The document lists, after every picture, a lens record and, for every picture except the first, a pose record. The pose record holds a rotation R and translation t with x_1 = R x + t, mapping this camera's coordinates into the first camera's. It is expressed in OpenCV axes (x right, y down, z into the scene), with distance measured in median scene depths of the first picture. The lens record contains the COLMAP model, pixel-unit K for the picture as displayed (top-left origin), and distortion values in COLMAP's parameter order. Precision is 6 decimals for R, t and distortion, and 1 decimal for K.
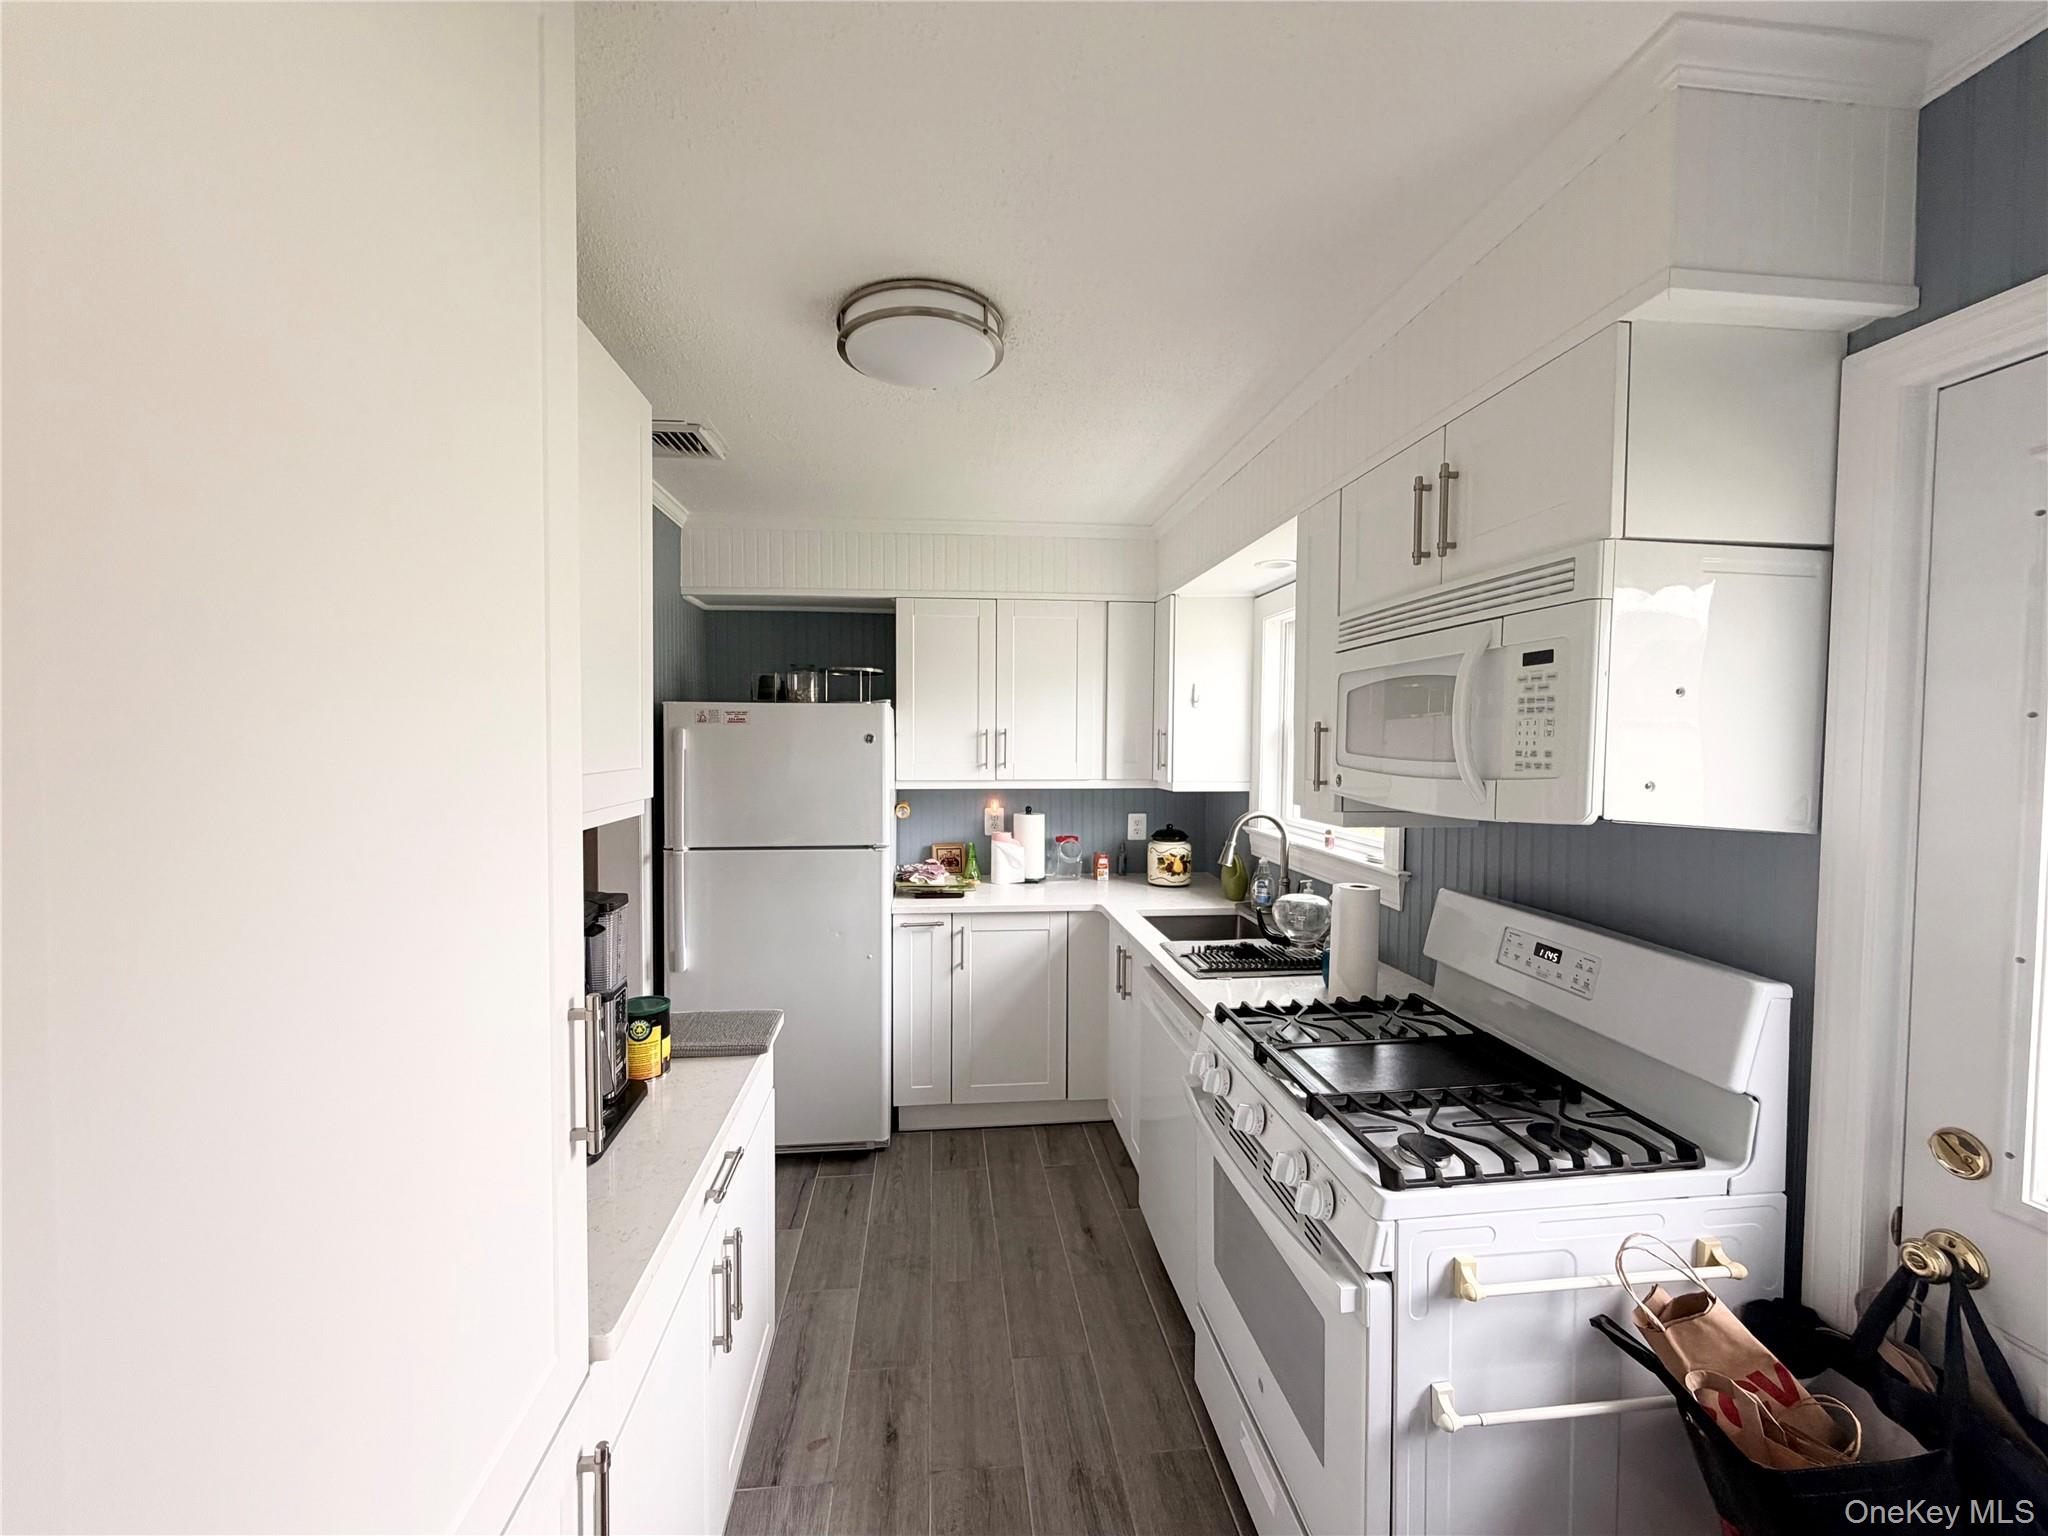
lens RADIAL K [[813.6, 0, 1021.4], [0, 813.6, 768.2], [0, 0, 1]] dist [0.000129, 0.000482]
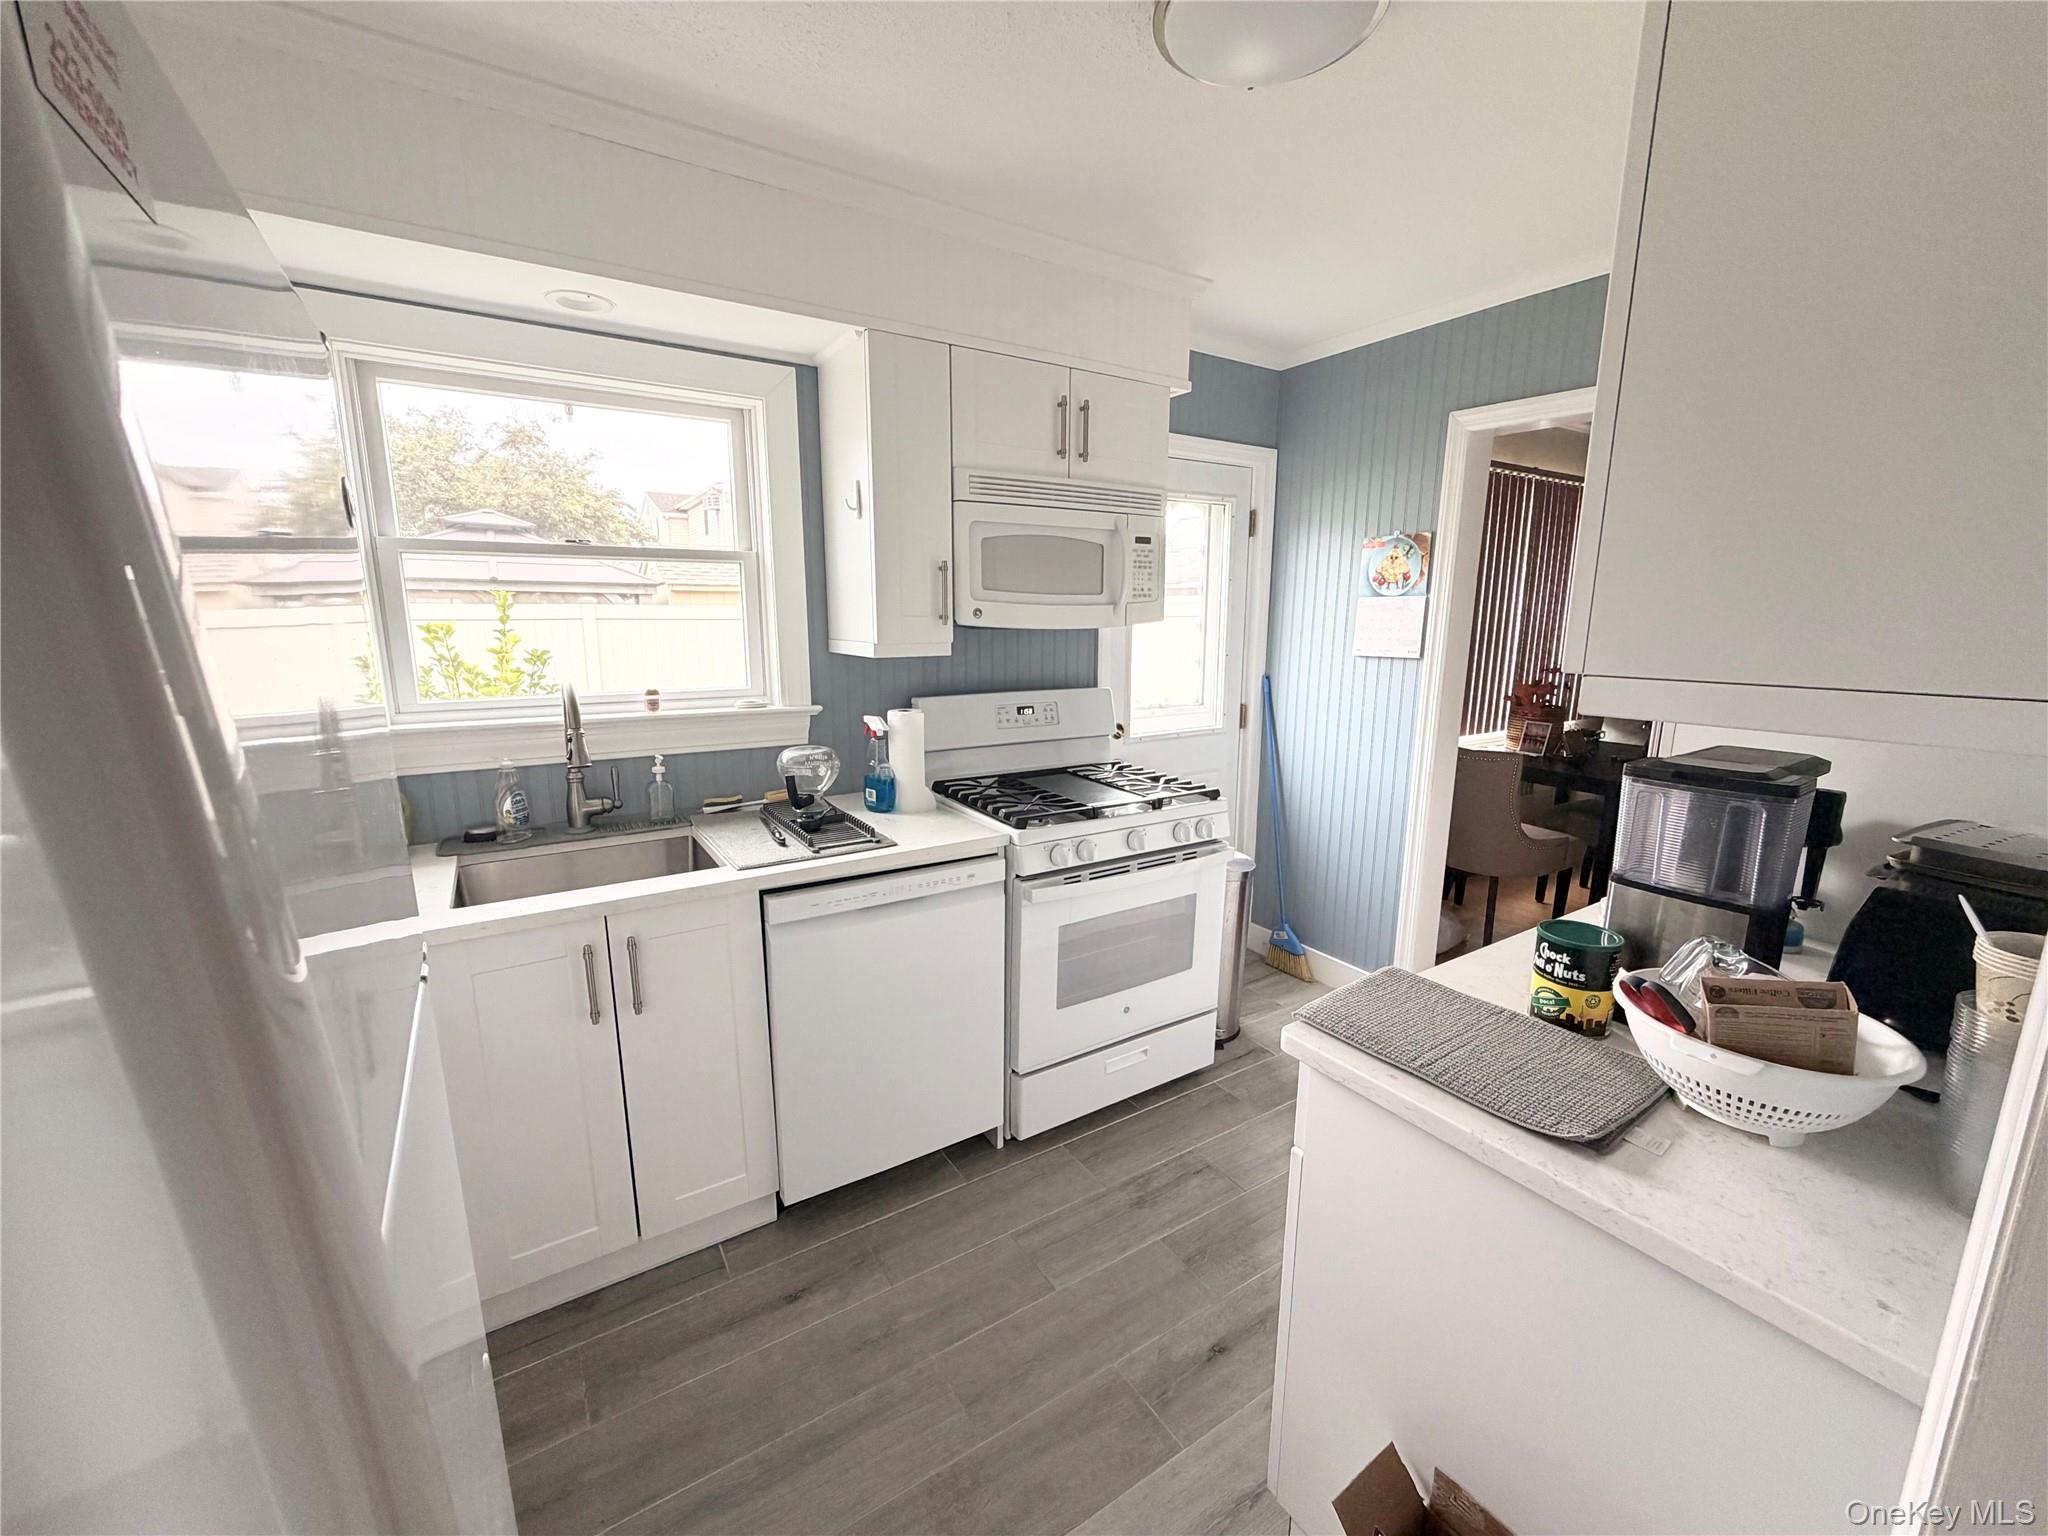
lens RADIAL K [[813.6, 0, 1012.6], [0, 813.6, 767.5], [0, 0, 1]] dist [0.000129, 0.000482]
pose [[-0.436588, -0.177004, 0.882077, -0.770298], [0.027427, 0.977380, 0.209703, -0.012904], [-0.899243, 0.115747, -0.421858, 1.562024]]
